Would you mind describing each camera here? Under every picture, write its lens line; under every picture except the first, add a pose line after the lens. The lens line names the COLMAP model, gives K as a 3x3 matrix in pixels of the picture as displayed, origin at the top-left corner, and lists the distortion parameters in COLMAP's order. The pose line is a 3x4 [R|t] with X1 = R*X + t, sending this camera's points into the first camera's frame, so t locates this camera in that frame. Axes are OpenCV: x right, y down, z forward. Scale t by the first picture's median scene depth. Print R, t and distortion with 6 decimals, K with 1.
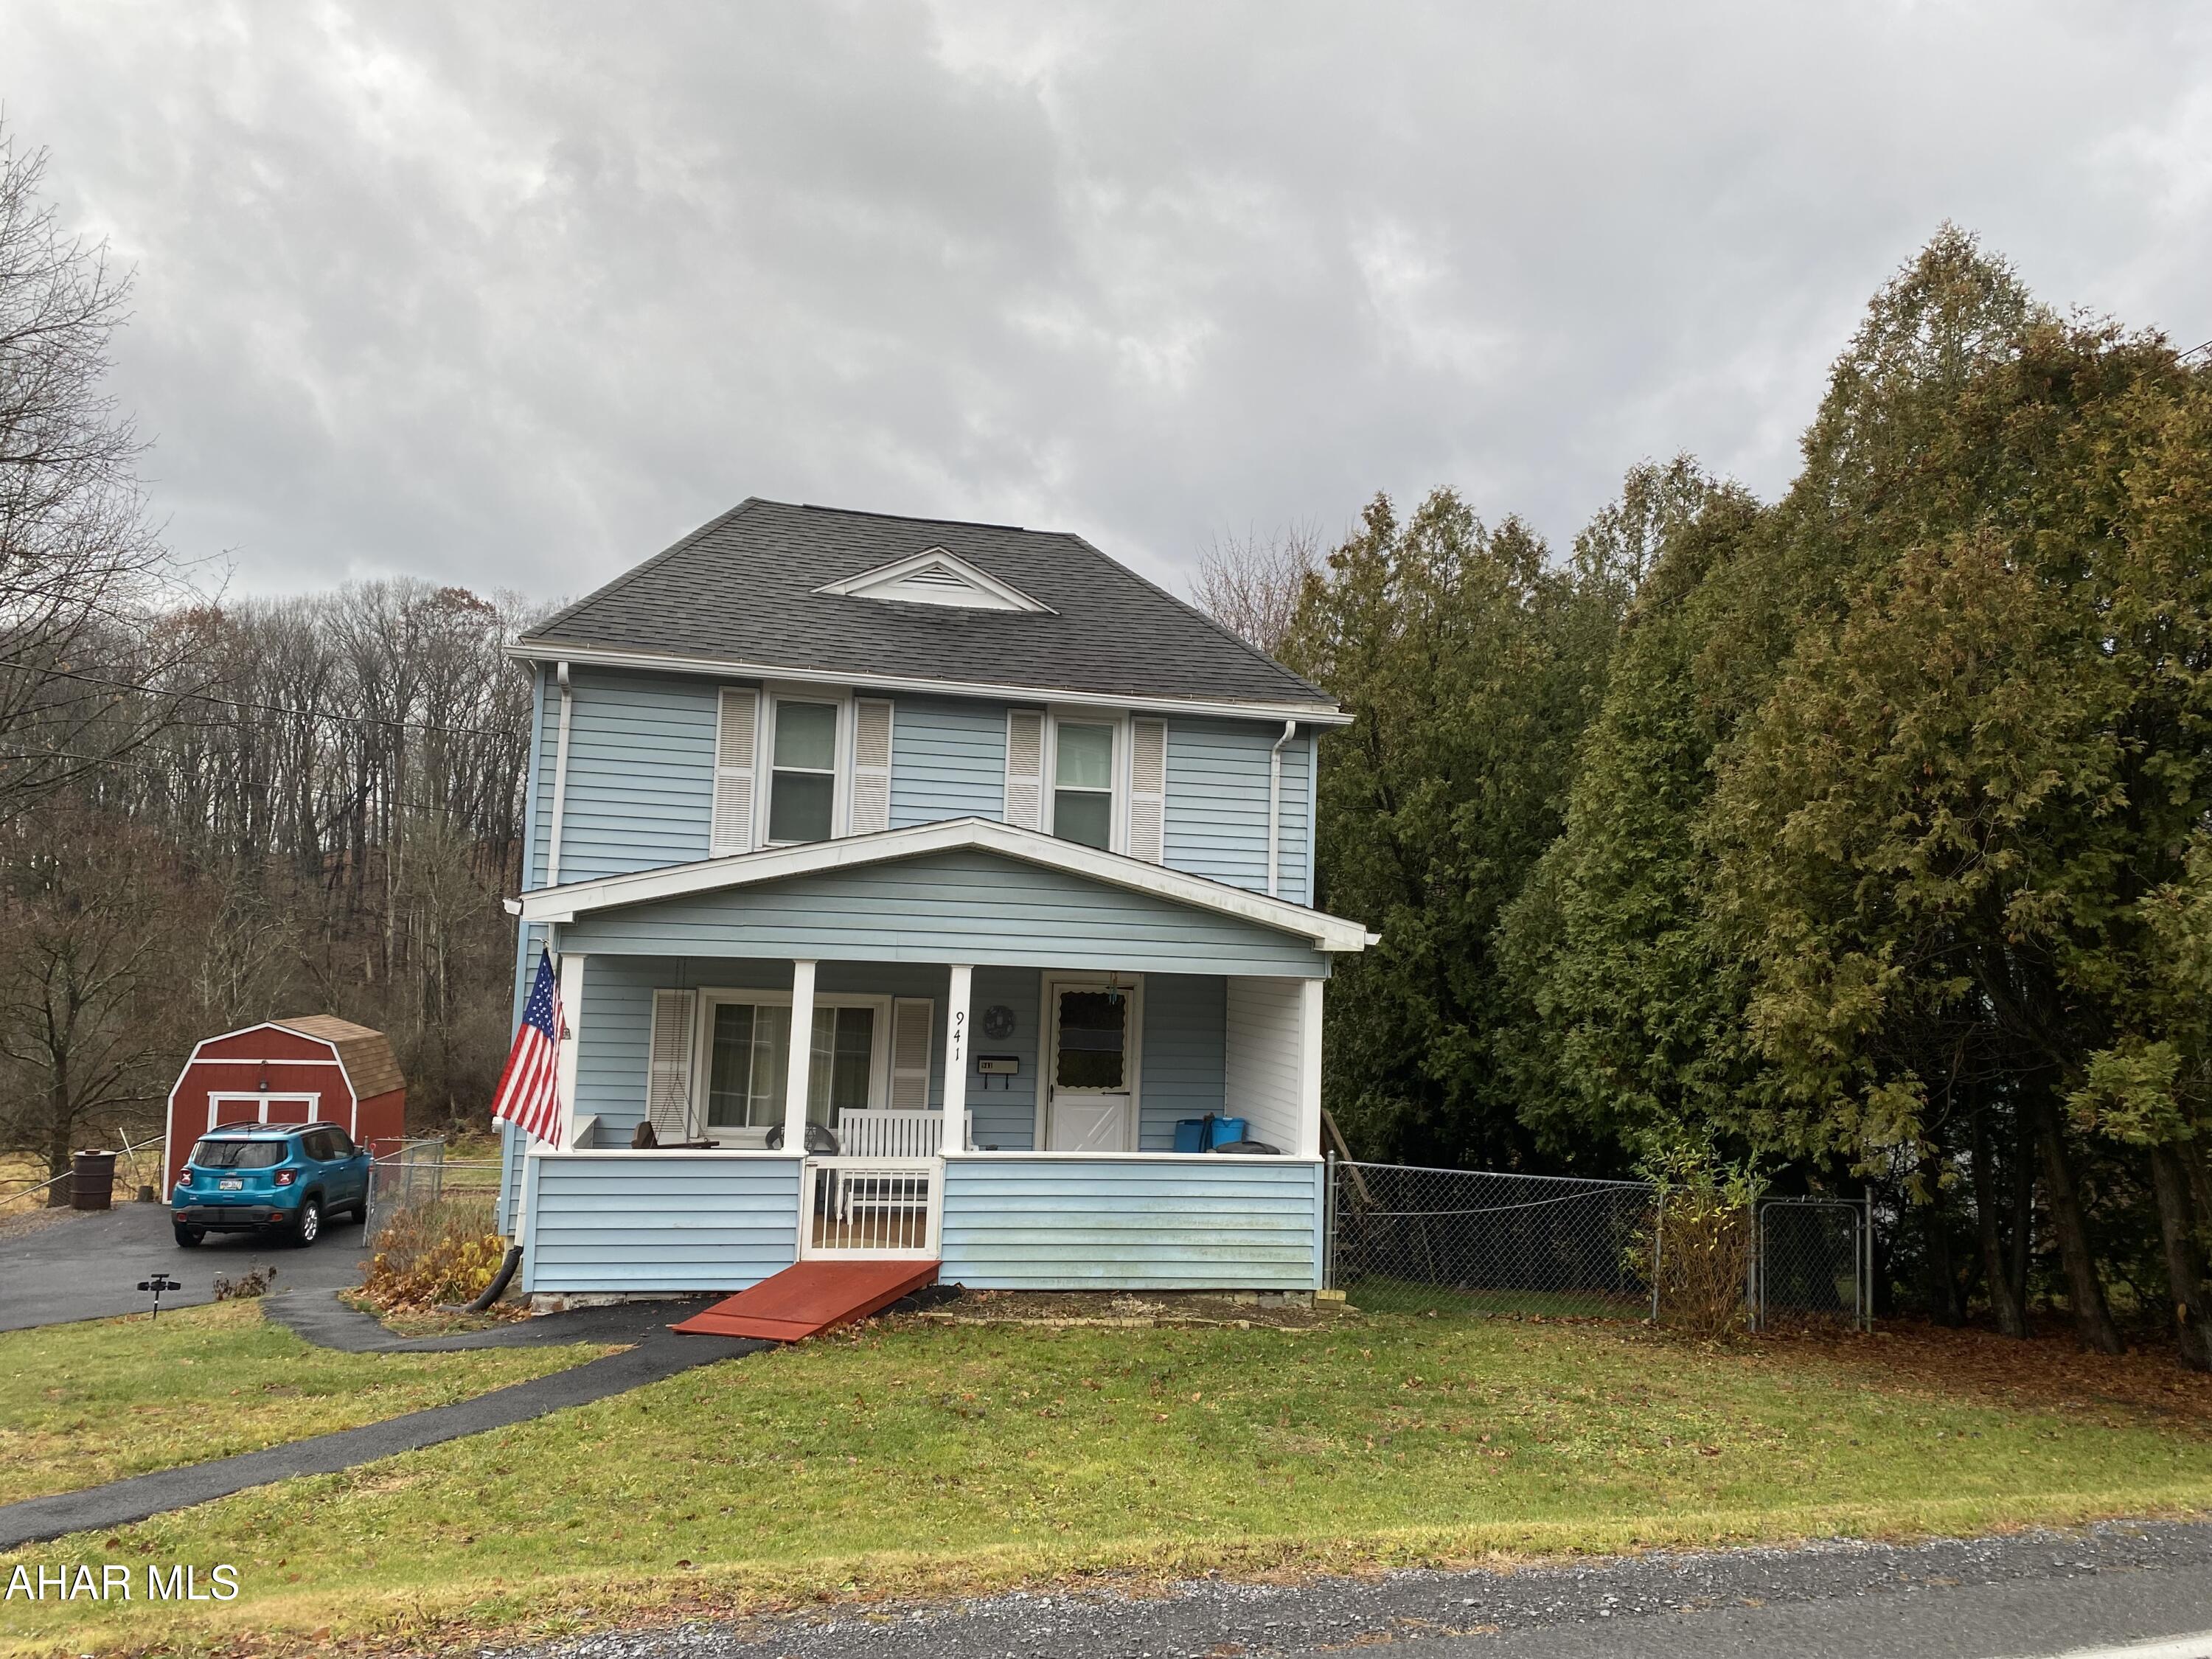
lens RADIAL K [[1725.4, 0, 1117.1], [0, 1725.4, 824.0], [0, 0, 1]] dist [-0.013151, -0.019340]
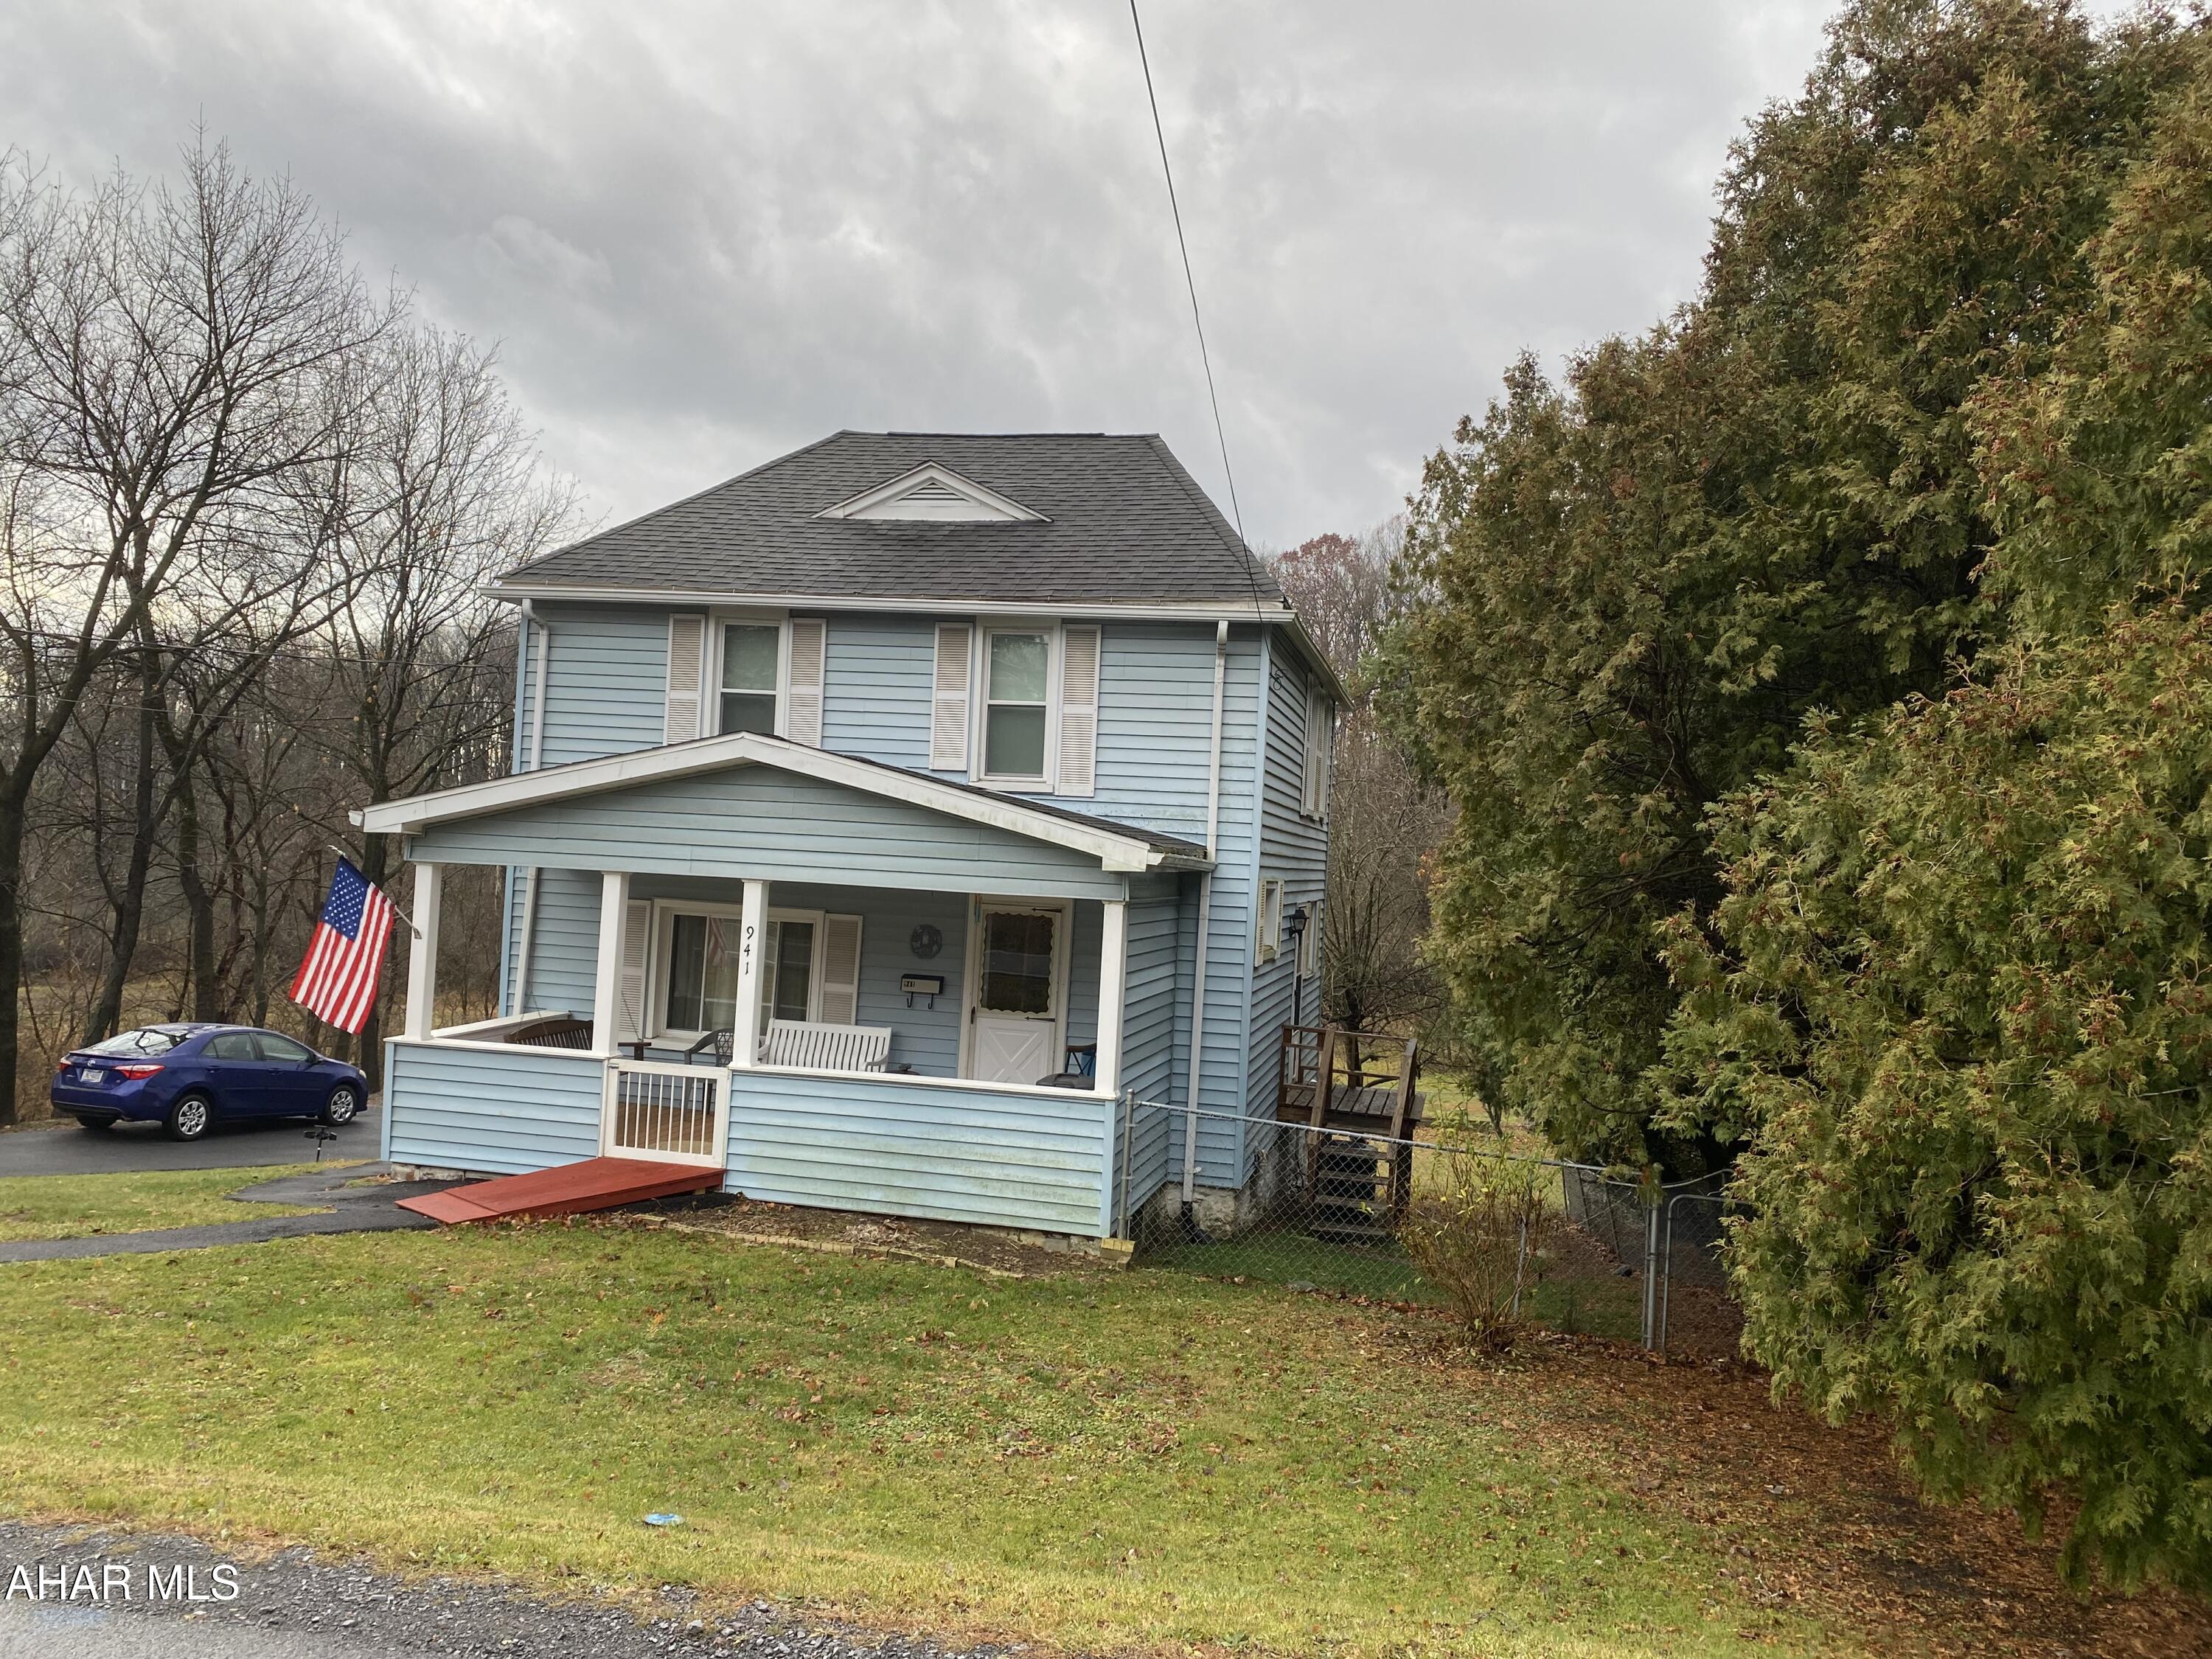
lens RADIAL K [[1725.4, 0, 1090.9], [0, 1725.4, 851.9], [0, 0, 1]] dist [-0.013151, -0.019340]
pose [[0.901792, 0.010141, -0.432050, 0.448108], [0.015174, 0.998365, 0.055104, 0.010699], [0.431903, -0.056248, 0.900164, 0.154026]]
